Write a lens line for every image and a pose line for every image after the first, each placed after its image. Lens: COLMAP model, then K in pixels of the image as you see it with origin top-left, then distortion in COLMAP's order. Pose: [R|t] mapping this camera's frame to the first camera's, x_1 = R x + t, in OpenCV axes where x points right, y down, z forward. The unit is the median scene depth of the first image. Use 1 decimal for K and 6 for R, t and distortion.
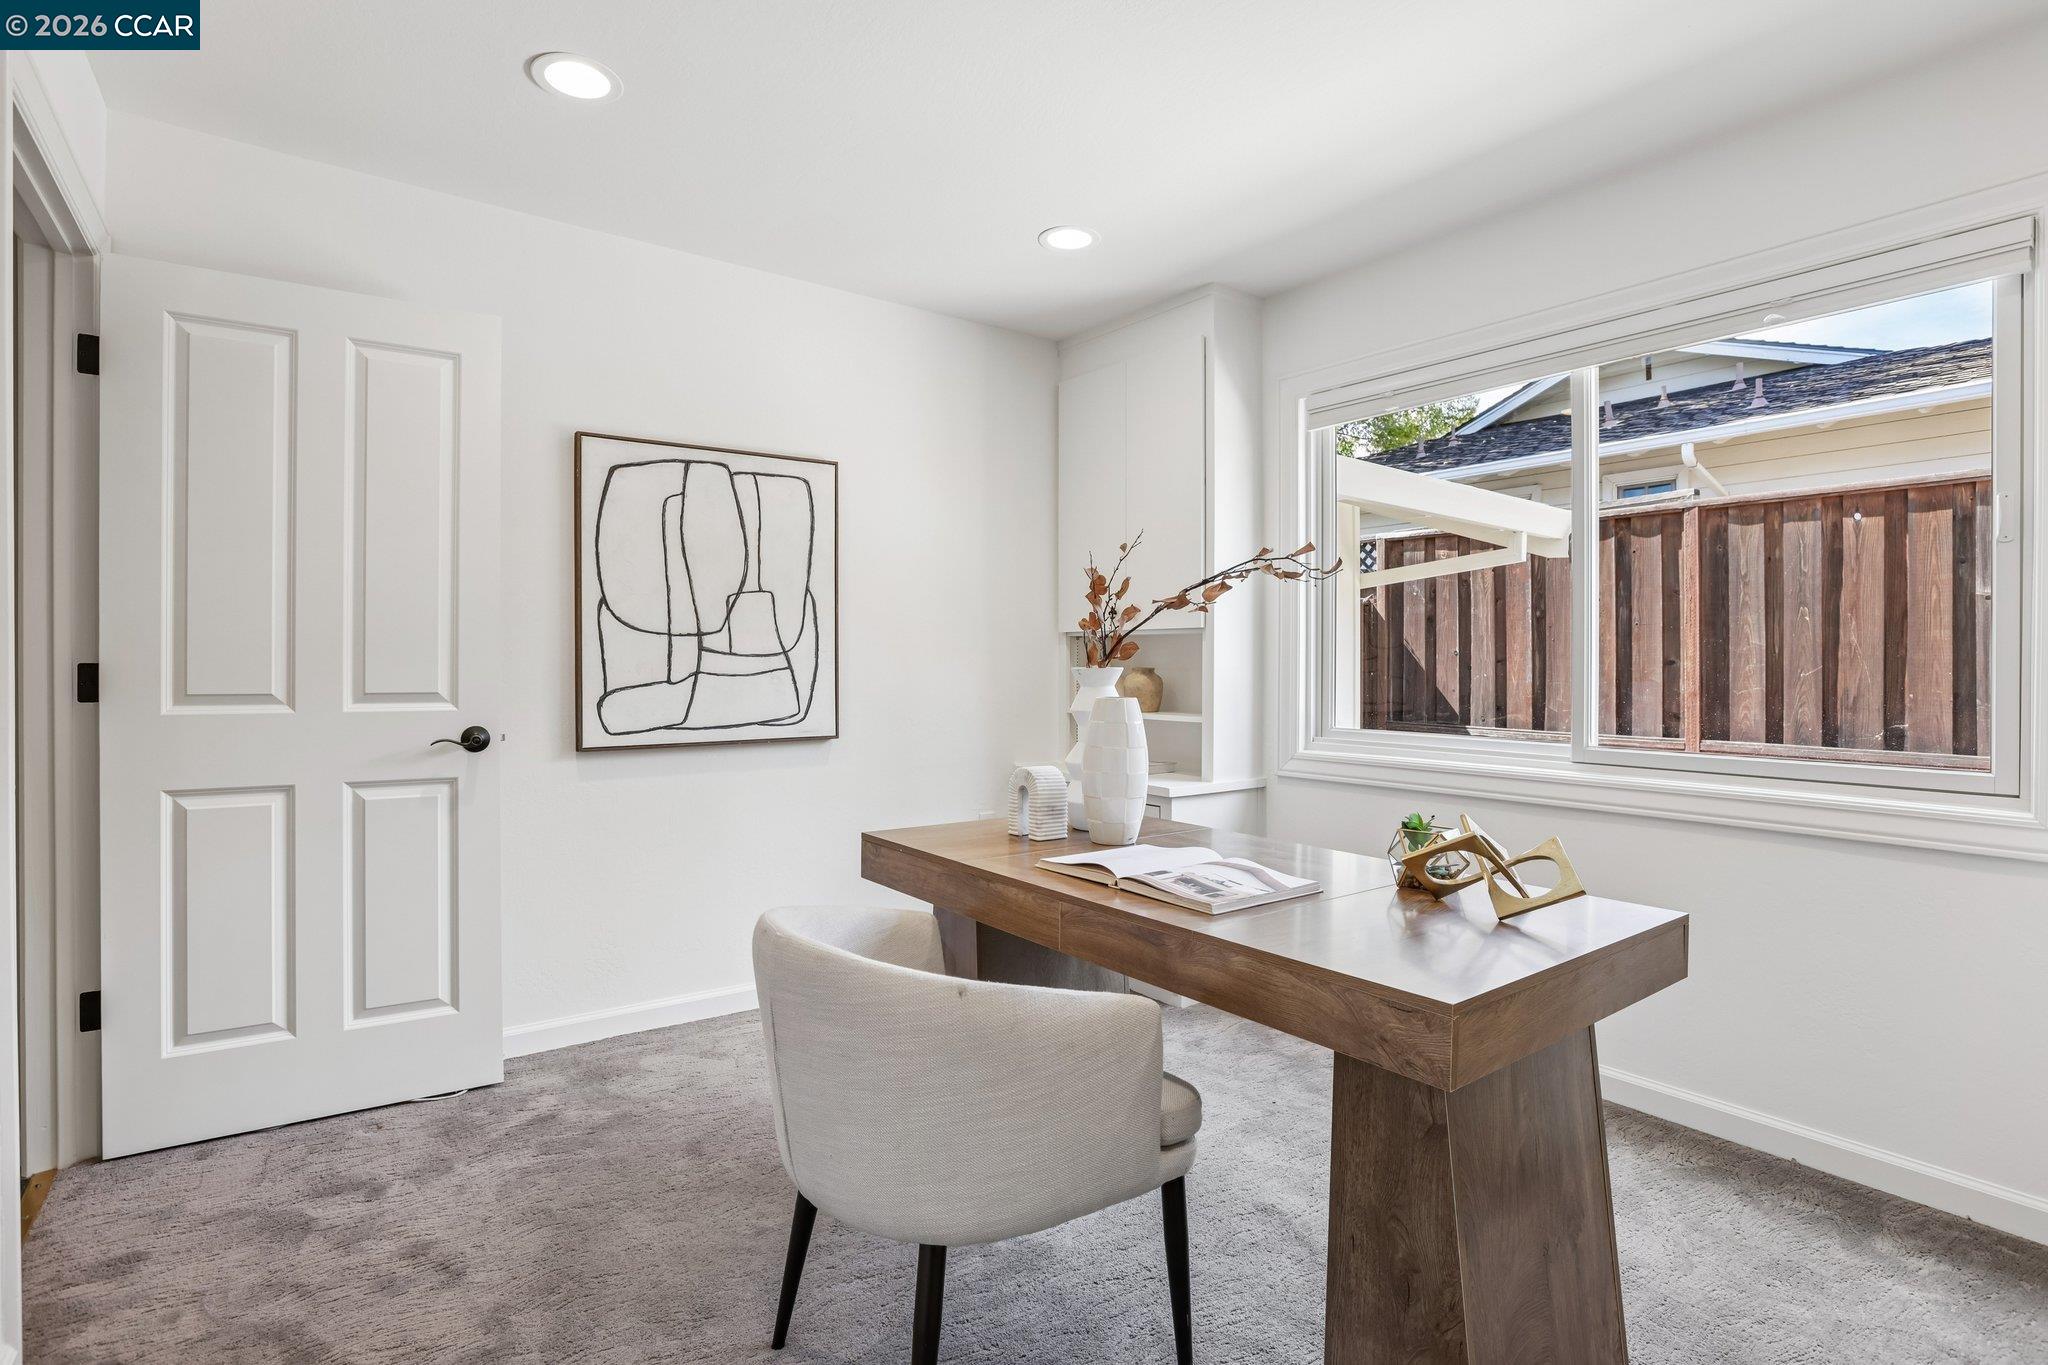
lens RADIAL K [[1025.3, 0, 1024.0], [0, 1025.3, 682.5], [0, 0, 1]] dist [-0.000176, 0.001310]
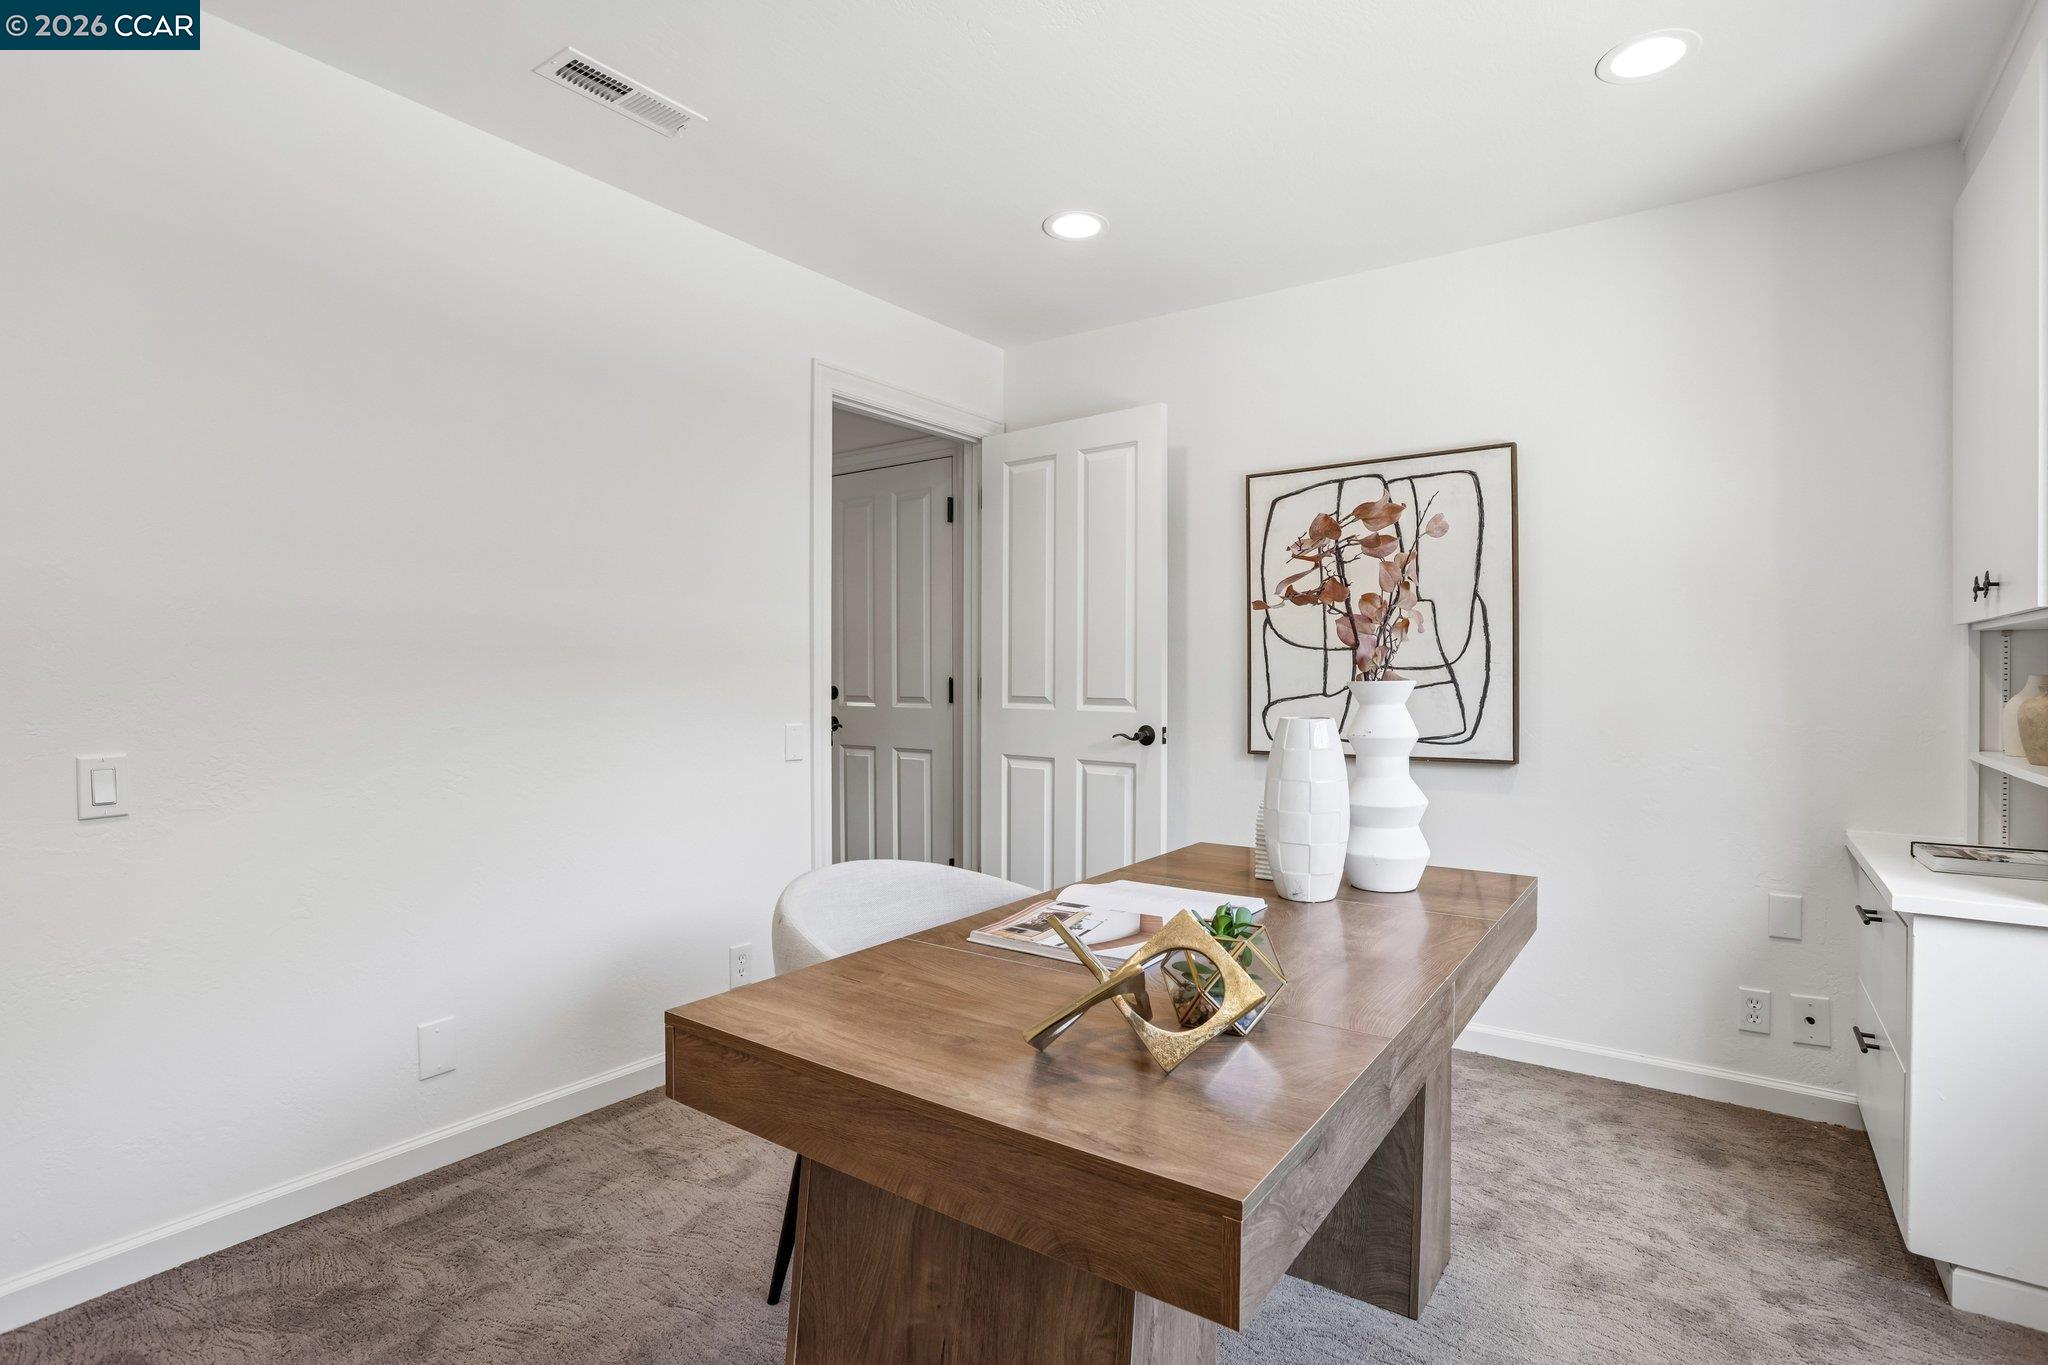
lens RADIAL K [[1025.3, 0, 1024.0], [0, 1025.3, 682.5], [0, 0, 1]] dist [-0.000176, 0.001310]
pose [[0.334011, 0.005322, -0.942554, 0.537213], [-0.017414, 0.999848, -0.000526, -0.006883], [0.942408, 0.016589, 0.334053, 0.361359]]
